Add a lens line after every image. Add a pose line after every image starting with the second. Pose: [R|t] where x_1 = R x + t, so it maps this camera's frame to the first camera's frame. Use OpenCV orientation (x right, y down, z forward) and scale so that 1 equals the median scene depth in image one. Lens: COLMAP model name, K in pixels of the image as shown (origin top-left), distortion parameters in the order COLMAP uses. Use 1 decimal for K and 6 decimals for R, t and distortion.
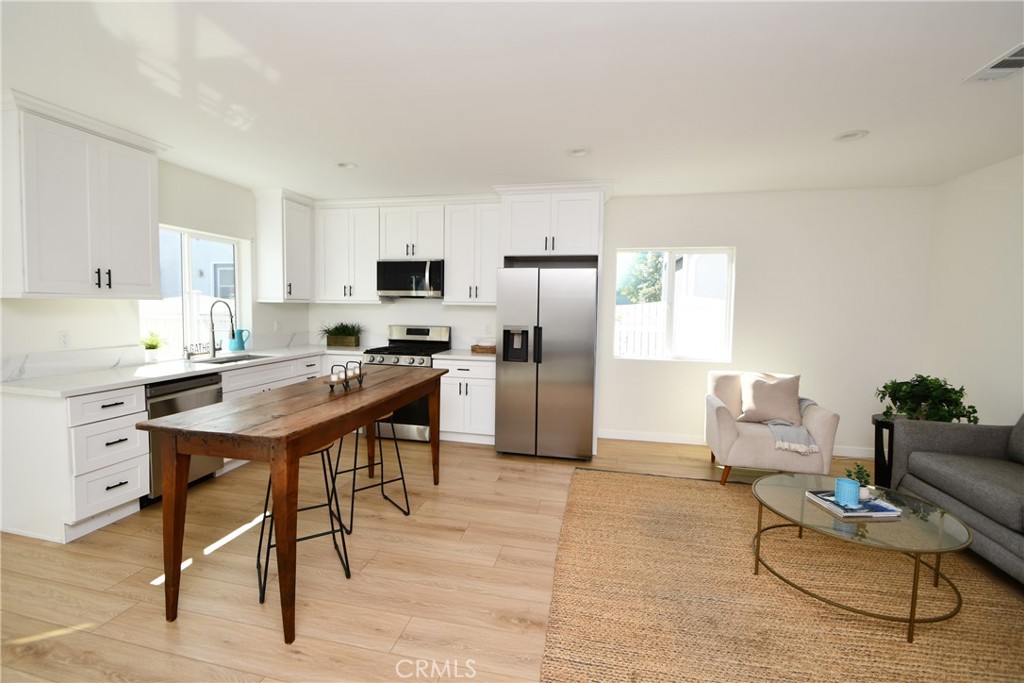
lens RADIAL K [[447.7, 0, 516.8], [0, 447.7, 337.4], [0, 0, 1]] dist [-0.000231, -0.004354]
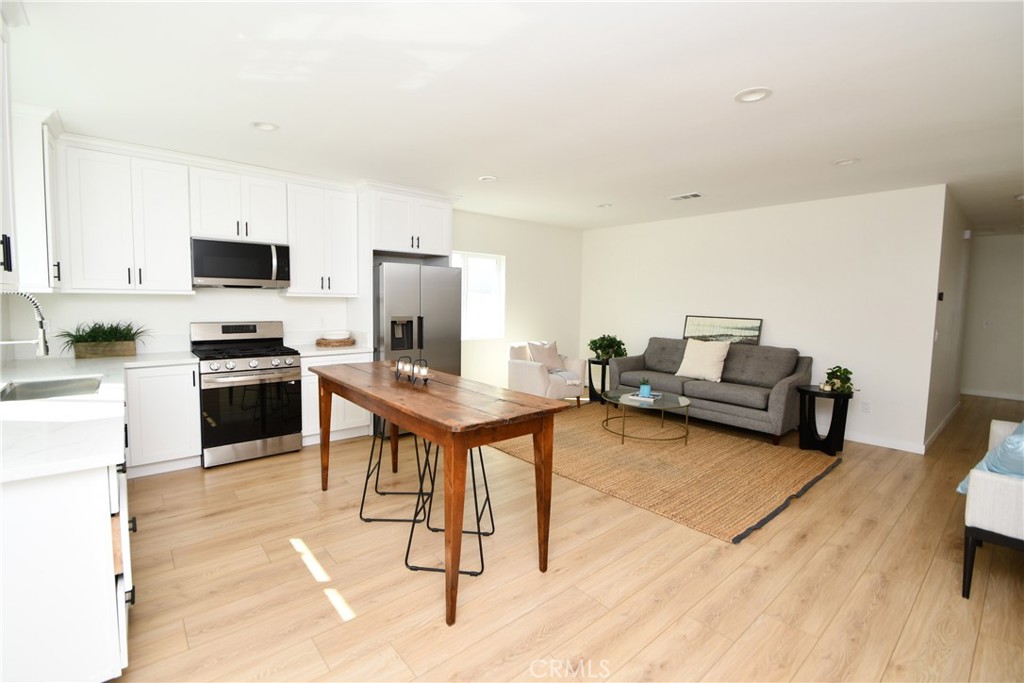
lens RADIAL K [[447.7, 0, 494.8], [0, 447.7, 338.3], [0, 0, 1]] dist [-0.000231, -0.004354]
pose [[0.612675, -0.067484, 0.787449, -0.703992], [0.054148, 0.997591, 0.043363, -0.008183], [-0.788478, 0.016072, 0.614853, 0.158164]]
